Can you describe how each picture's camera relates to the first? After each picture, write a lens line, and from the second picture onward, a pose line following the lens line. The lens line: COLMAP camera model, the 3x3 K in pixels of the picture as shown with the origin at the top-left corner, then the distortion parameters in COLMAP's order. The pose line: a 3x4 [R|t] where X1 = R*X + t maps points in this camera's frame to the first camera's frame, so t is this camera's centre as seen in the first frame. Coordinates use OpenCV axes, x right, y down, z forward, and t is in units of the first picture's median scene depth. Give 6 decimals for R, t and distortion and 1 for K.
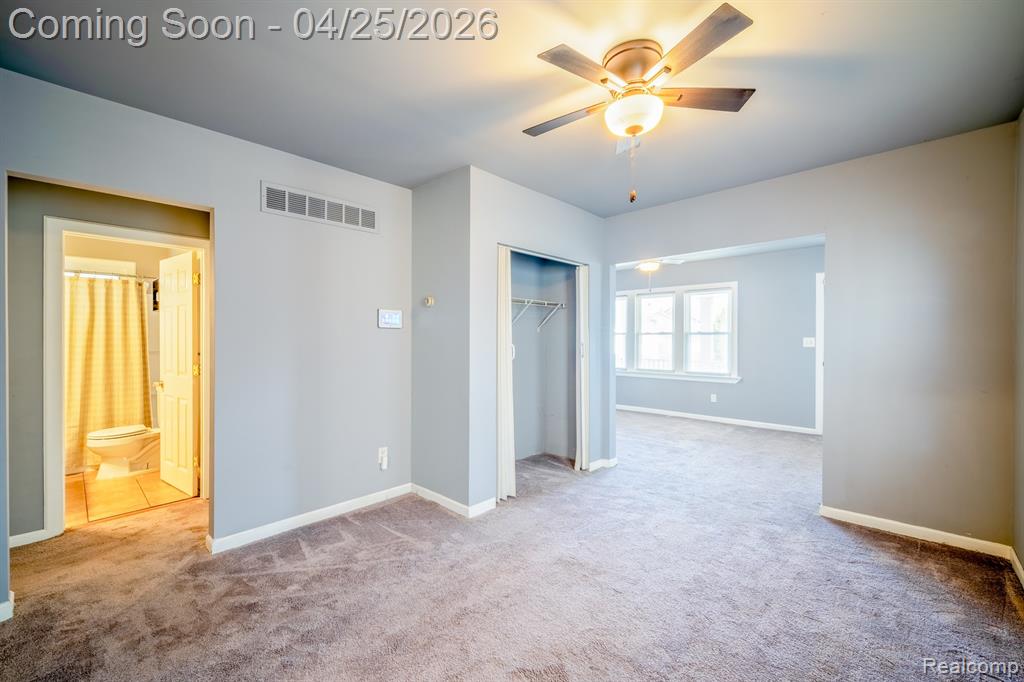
lens RADIAL K [[419.0, 0, 509.7], [0, 419.0, 347.6], [0, 0, 1]] dist [0.001322, -0.001801]
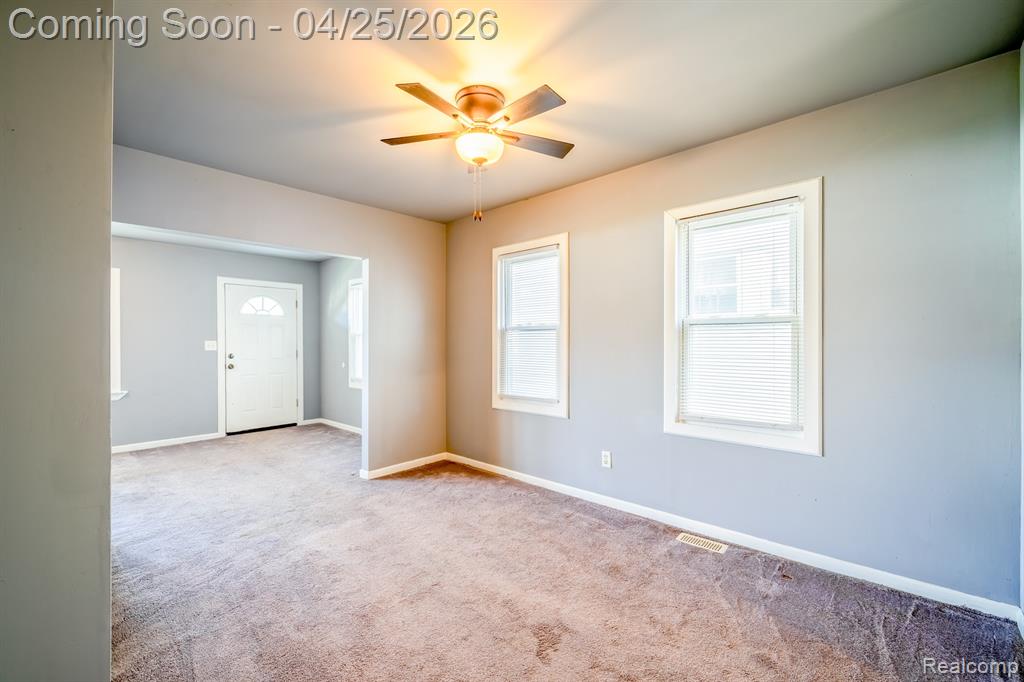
lens RADIAL K [[419.0, 0, 520.4], [0, 419.0, 342.3], [0, 0, 1]] dist [0.001322, -0.001801]
pose [[-0.037035, -0.000122, 0.999314, -0.297235], [0.024351, 0.999703, 0.001024, -0.004055], [-0.999017, 0.024372, -0.037022, 0.311163]]
